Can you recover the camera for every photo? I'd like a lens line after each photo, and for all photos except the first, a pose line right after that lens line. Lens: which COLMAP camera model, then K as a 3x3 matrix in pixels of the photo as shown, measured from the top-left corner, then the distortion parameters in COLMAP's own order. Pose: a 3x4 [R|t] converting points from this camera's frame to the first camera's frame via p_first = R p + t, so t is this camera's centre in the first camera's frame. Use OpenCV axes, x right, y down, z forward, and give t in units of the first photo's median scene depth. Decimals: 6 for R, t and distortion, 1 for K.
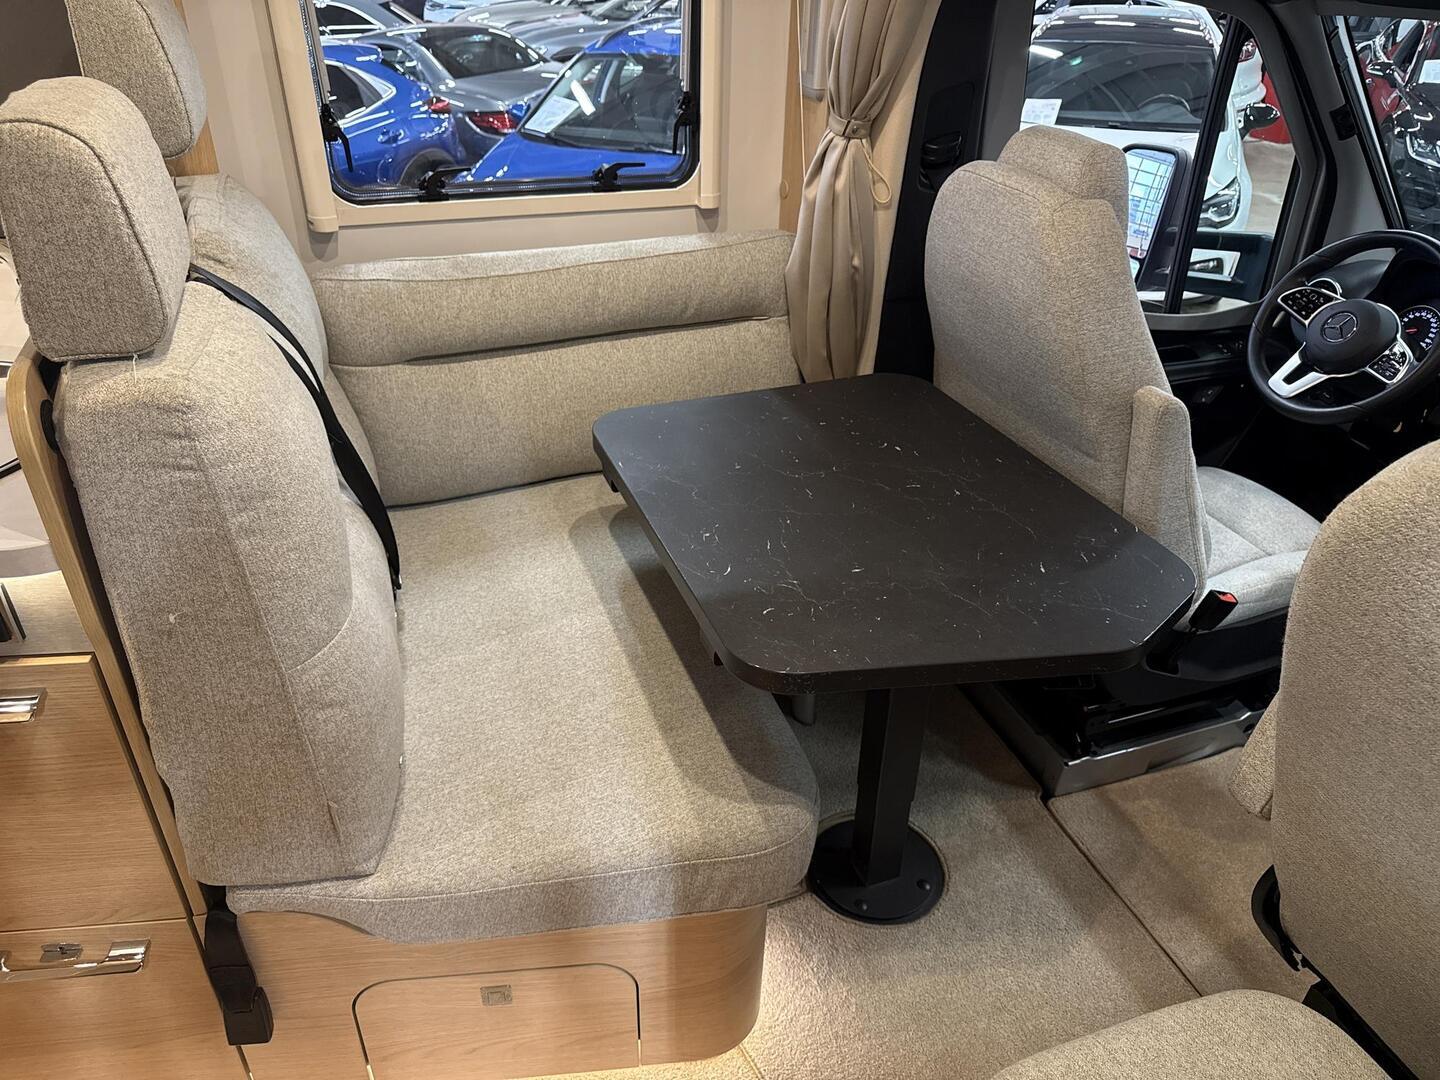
lens RADIAL K [[1034.1, 0, 718.5], [0, 1034.1, 540.0], [0, 0, 1]] dist [0.002828, -0.006549]
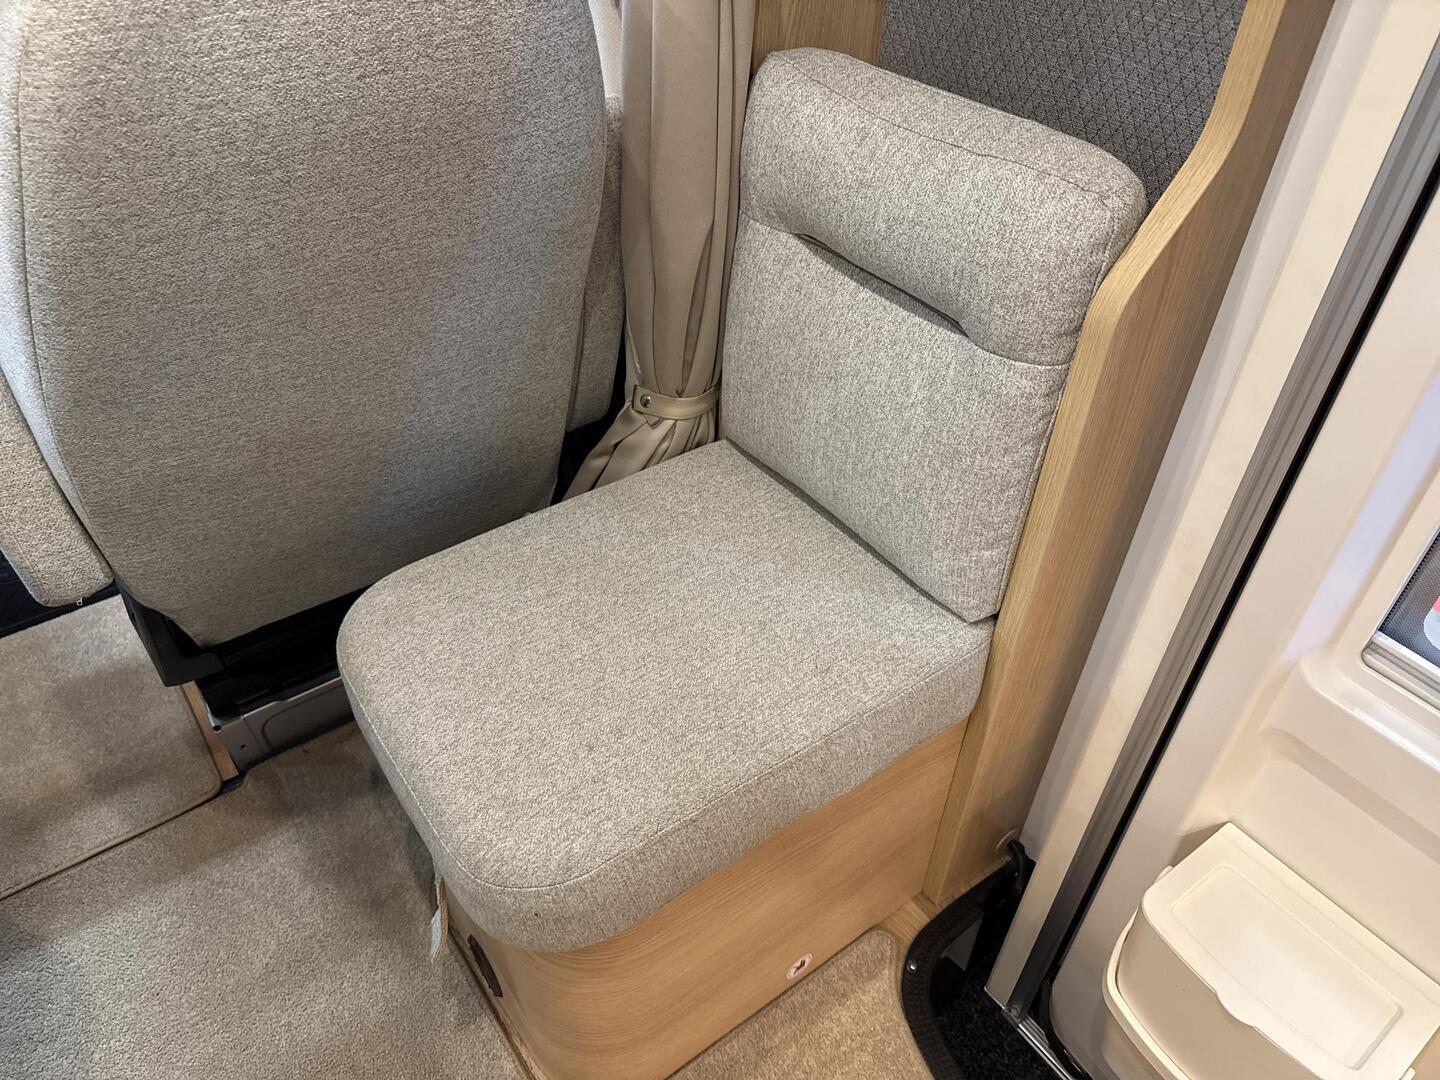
lens RADIAL K [[1034.1, 0, 715.9], [0, 1034.1, 539.8], [0, 0, 1]] dist [0.002828, -0.006549]
pose [[-0.289401, -0.642282, 0.709733, -0.228213], [0.478055, 0.545388, 0.688488, -0.108194], [-0.829283, 0.538540, 0.149211, 0.685436]]
